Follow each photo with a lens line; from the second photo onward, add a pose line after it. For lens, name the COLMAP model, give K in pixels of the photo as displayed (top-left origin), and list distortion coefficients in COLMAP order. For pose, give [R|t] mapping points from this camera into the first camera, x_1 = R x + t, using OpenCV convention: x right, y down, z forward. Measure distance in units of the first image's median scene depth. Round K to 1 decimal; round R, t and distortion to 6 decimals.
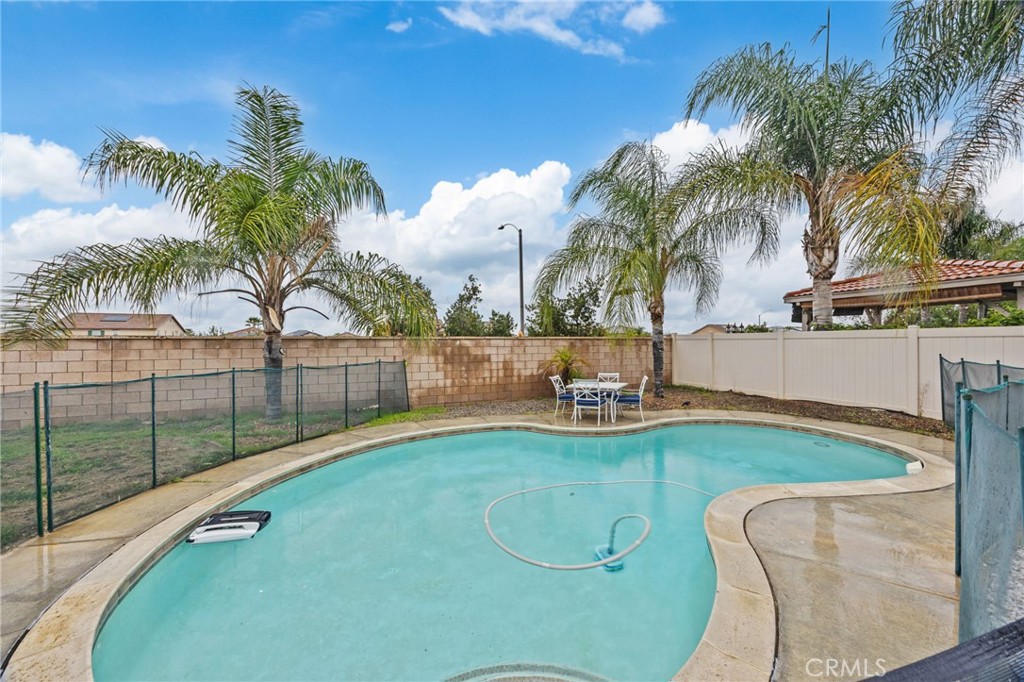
lens RADIAL K [[386.1, 0, 512.0], [0, 386.1, 341.0], [0, 0, 1]] dist [0.000822, 0.000044]
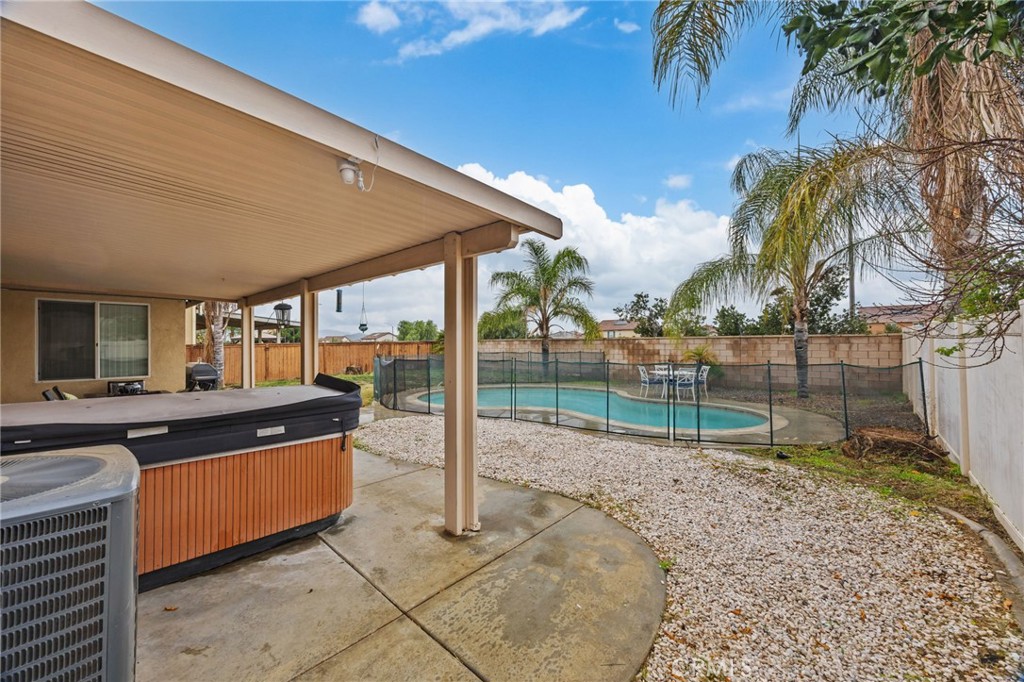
lens RADIAL K [[386.1, 0, 512.0], [0, 386.1, 341.0], [0, 0, 1]] dist [0.000822, 0.000044]
pose [[0.432078, -0.000356, -0.901836, 1.068799], [0.010714, 0.999931, 0.004739, -0.010176], [0.901772, -0.011710, 0.432052, -0.108234]]
